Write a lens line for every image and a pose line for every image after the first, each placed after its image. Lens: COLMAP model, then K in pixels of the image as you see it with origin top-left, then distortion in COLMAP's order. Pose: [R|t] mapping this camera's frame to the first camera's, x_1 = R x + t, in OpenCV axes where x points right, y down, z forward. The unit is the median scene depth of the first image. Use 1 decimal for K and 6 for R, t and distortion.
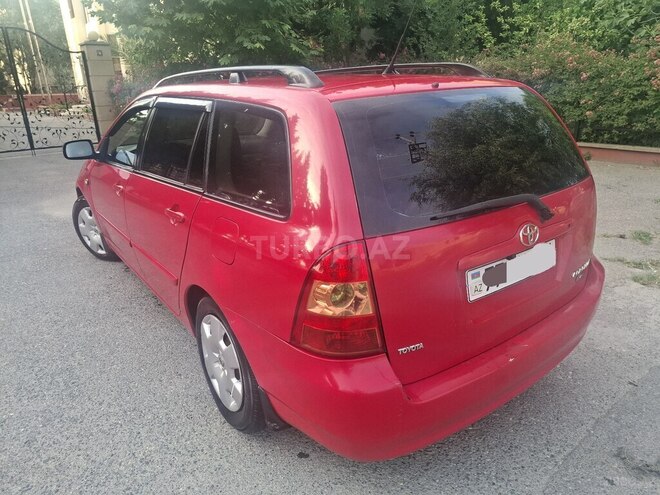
lens RADIAL K [[452.4, 0, 333.0], [0, 452.4, 251.1], [0, 0, 1]] dist [0.055779, -0.042185]
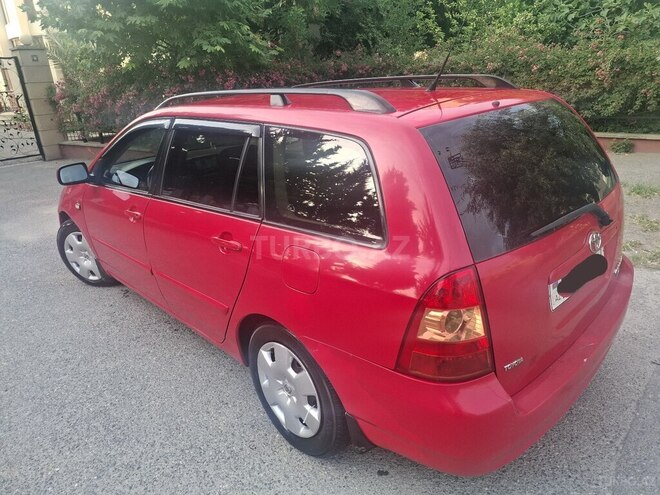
lens RADIAL K [[452.4, 0, 339.9], [0, 452.4, 246.1], [0, 0, 1]] dist [0.055779, -0.042185]
pose [[0.989873, -0.079256, 0.117770, -0.176865], [0.078856, 0.996853, 0.008059, -0.050362], [-0.118039, 0.001309, 0.993008, 0.005671]]
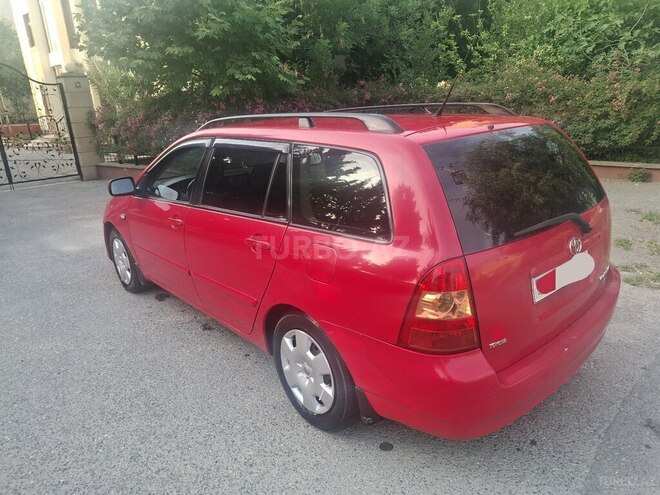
lens RADIAL K [[452.4, 0, 342.2], [0, 452.4, 258.3], [0, 0, 1]] dist [0.055779, -0.042185]
pose [[0.995508, -0.050464, 0.080107, -0.183216], [0.052724, 0.998261, -0.026351, -0.002423], [-0.078638, 0.030456, 0.996438, -0.110413]]
